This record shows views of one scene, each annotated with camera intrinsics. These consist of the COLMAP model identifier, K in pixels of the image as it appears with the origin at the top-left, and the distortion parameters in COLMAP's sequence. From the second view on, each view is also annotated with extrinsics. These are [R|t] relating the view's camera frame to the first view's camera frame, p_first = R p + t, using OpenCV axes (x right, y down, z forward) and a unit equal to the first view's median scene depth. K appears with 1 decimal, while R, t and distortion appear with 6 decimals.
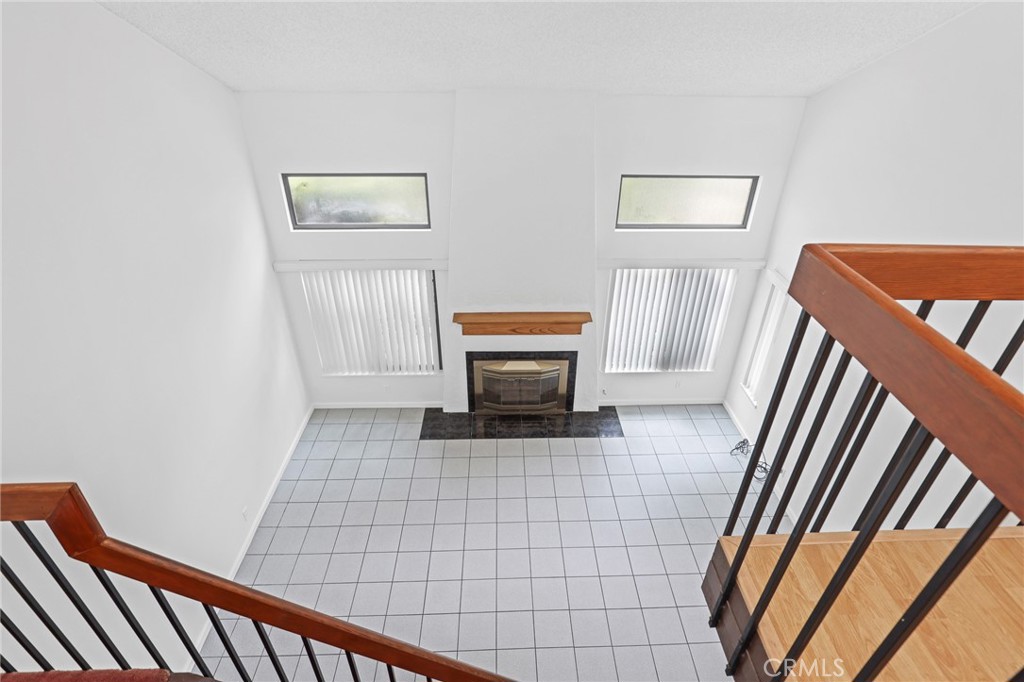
lens RADIAL K [[515.2, 0, 511.4], [0, 515.2, 339.3], [0, 0, 1]] dist [-0.022505, -0.000394]
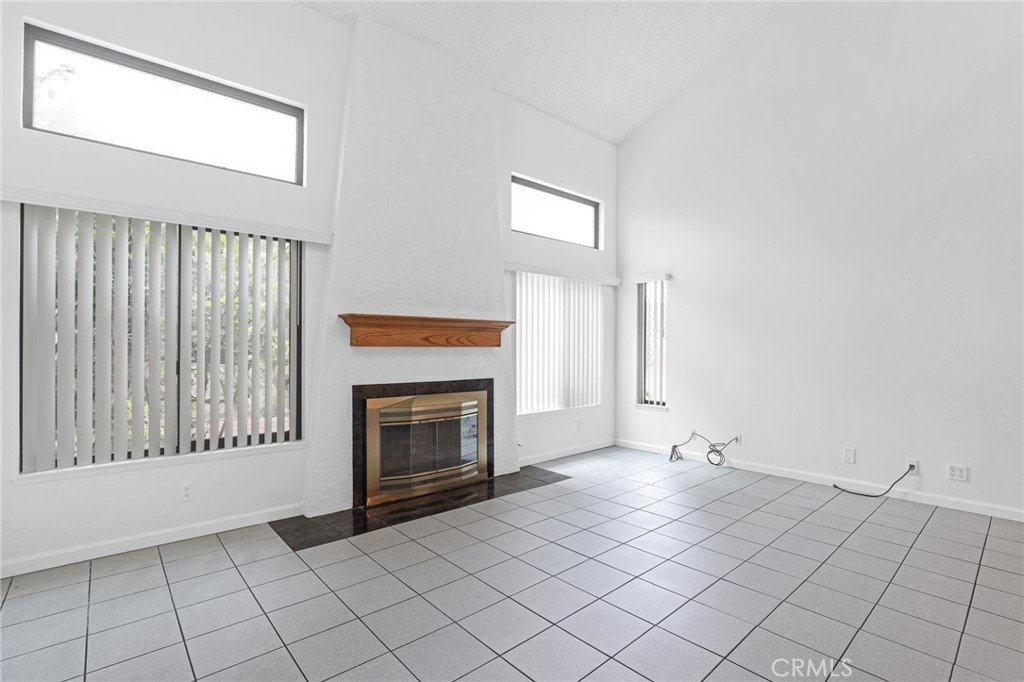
lens RADIAL K [[474.7, 0, 516.7], [0, 474.7, 345.3], [0, 0, 1]] dist [-0.020939, 0.000049]
pose [[0.764819, -0.001523, 0.644243, -0.308269], [0.340960, 0.849427, -0.402765, 0.282830], [-0.546624, 0.527703, 0.650178, 0.484905]]
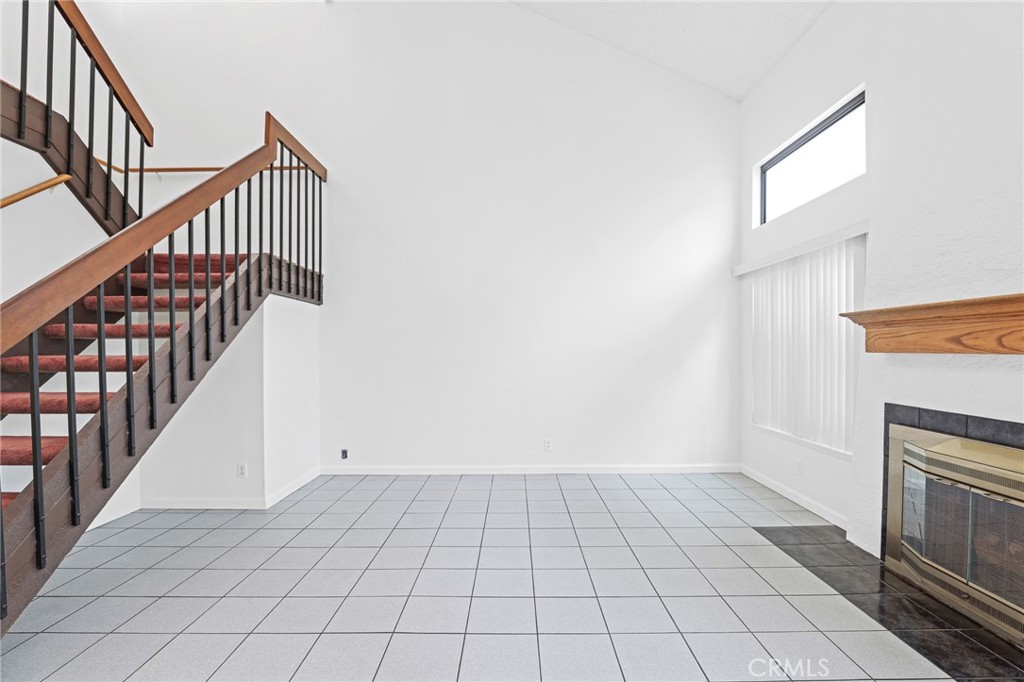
lens RADIAL K [[474.7, 0, 518.0], [0, 474.7, 349.0], [0, 0, 1]] dist [-0.020939, 0.000049]
pose [[-0.019565, -0.004726, -0.999797, 0.360388], [-0.525394, 0.850836, 0.006259, 0.159890], [0.850634, 0.525410, -0.019130, 0.682515]]
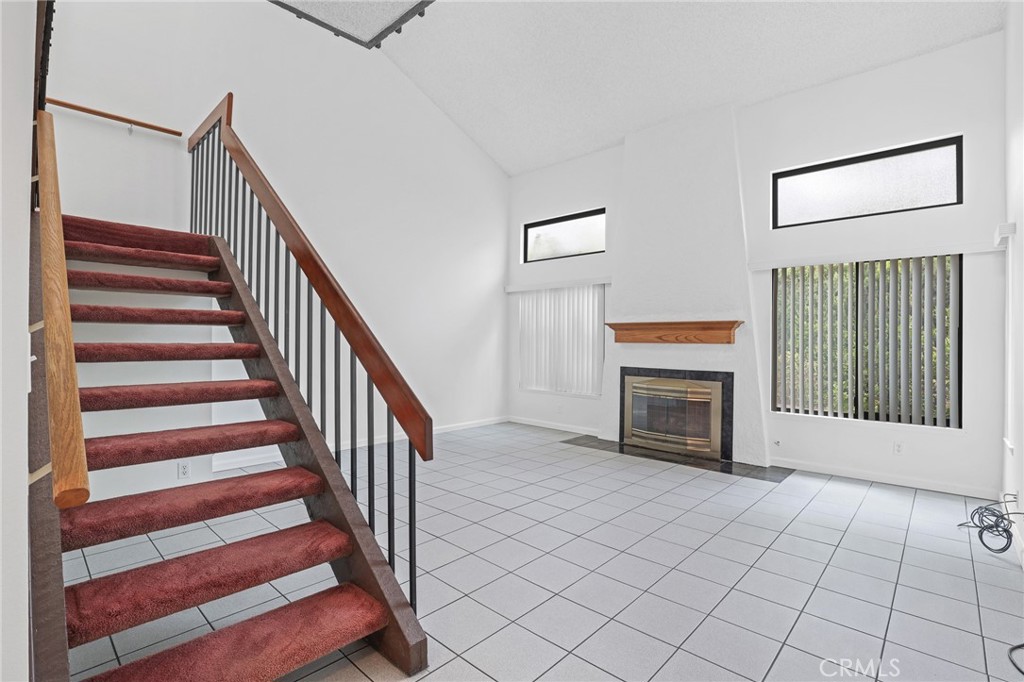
lens RADIAL K [[474.7, 0, 513.1], [0, 474.7, 338.6], [0, 0, 1]] dist [-0.020939, 0.000049]
pose [[0.706174, -0.003167, -0.708032, 0.428348], [-0.374338, 0.847132, -0.377146, 0.412061], [0.600991, 0.531374, 0.597036, 0.274727]]
